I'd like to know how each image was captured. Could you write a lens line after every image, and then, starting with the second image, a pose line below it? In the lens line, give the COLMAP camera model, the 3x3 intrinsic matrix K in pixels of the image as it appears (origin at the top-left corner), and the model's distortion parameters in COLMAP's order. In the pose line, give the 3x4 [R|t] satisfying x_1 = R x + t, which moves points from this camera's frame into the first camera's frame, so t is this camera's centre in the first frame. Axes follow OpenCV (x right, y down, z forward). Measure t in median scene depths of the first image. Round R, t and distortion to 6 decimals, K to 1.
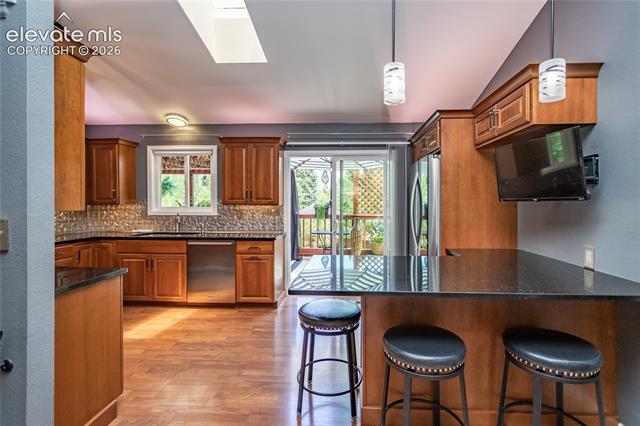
lens RADIAL K [[320.7, 0, 318.4], [0, 320.7, 201.6], [0, 0, 1]] dist [-0.001348, -0.000550]
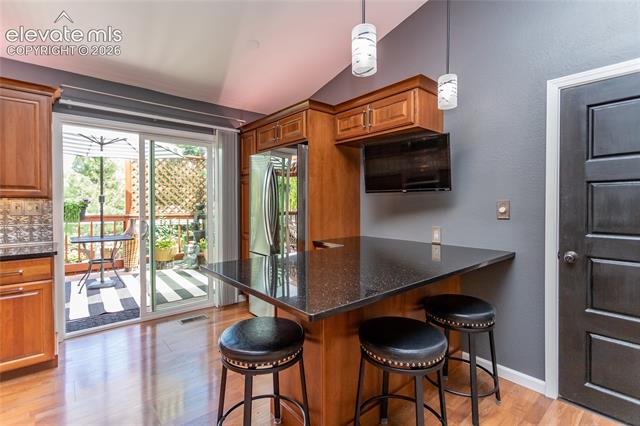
lens RADIAL K [[309.4, 0, 320.4], [0, 309.4, 208.4], [0, 0, 1]] dist [0.000880, 0.000142]
pose [[0.695976, -0.014464, 0.717920, -0.208671], [0.000515, 0.999807, 0.019644, 0.020670], [-0.718065, -0.013302, 0.695849, 0.240263]]
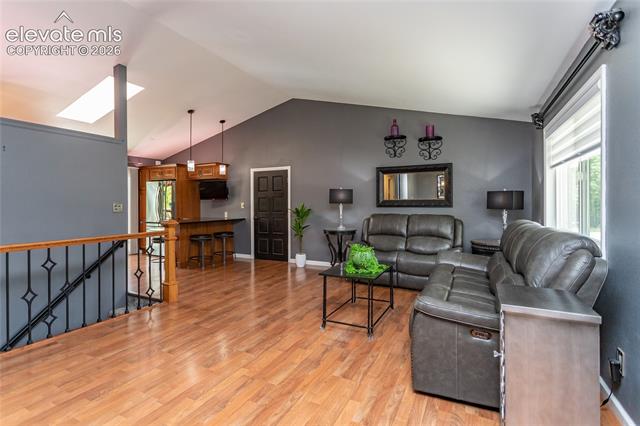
lens RADIAL K [[315.0, 0, 312.1], [0, 315.0, 203.9], [0, 0, 1]] dist [-0.001991, 0.000113]
pose [[0.379094, -0.005189, 0.925344, -1.128997], [0.003142, 0.999986, 0.004320, 0.017566], [-0.925353, 0.001270, 0.379105, -0.689933]]
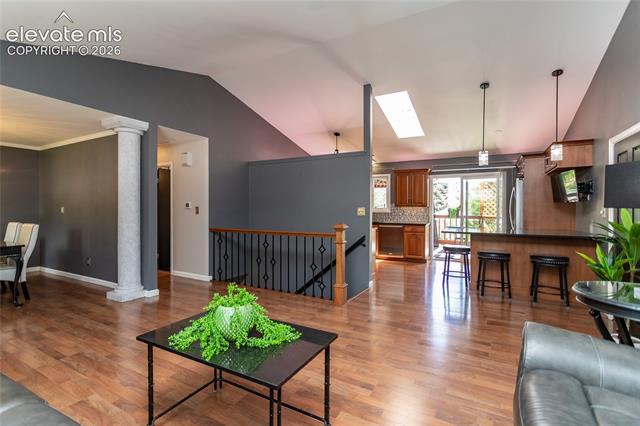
lens RADIAL K [[298.5, 0, 317.3], [0, 298.5, 209.4], [0, 0, 1]] dist [0.002667, 0.000310]
pose [[0.913846, 0.002712, -0.406053, -0.008276], [-0.000505, 0.999985, 0.005542, 0.018168], [0.406062, -0.004859, 0.913833, -0.816646]]
